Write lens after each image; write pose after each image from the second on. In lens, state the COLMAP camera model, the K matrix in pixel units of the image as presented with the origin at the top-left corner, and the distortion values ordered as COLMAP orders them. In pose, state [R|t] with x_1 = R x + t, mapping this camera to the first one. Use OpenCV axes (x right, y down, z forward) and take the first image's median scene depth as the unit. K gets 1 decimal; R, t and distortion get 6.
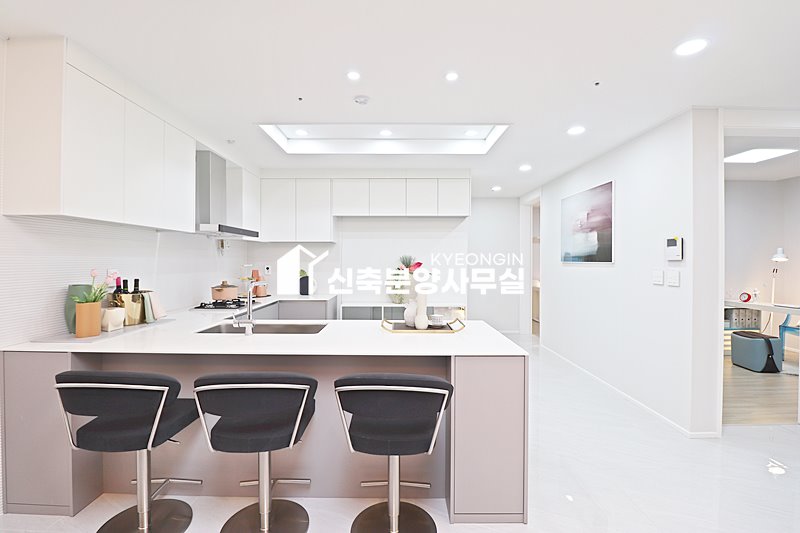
lens RADIAL K [[367.4, 0, 398.8], [0, 367.4, 260.9], [0, 0, 1]] dist [-0.014836, -0.005821]
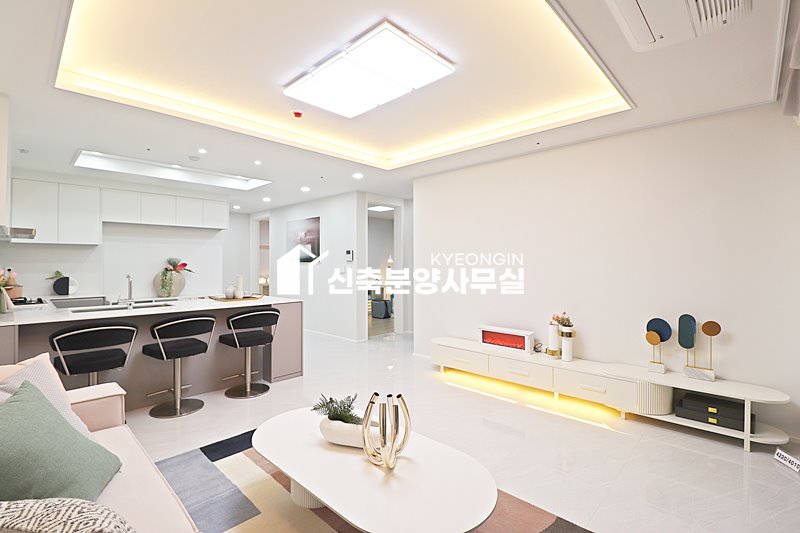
lens RADIAL K [[367.4, 0, 392.5], [0, 367.4, 259.9], [0, 0, 1]] dist [-0.014836, -0.005821]
pose [[0.697831, 0.002624, 0.716257, -0.395679], [0.005269, 0.999947, -0.008797, 0.008815], [-0.716243, 0.009913, 0.697781, -0.443185]]
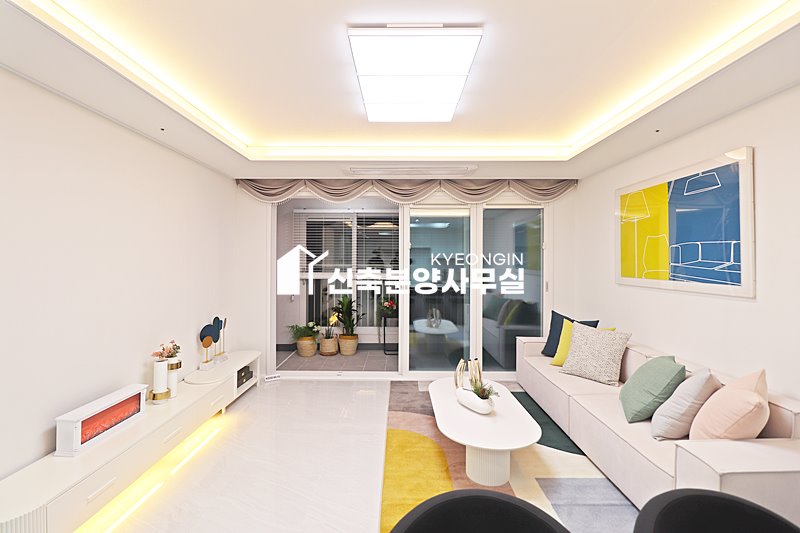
lens RADIAL K [[367.4, 0, 389.9], [0, 367.4, 263.7], [0, 0, 1]] dist [-0.014836, -0.005821]
pose [[-0.999929, -0.002493, 0.011681, 0.047885], [-0.002353, 0.999925, 0.012027, -0.038598], [-0.011710, 0.011998, -0.999859, 0.572723]]
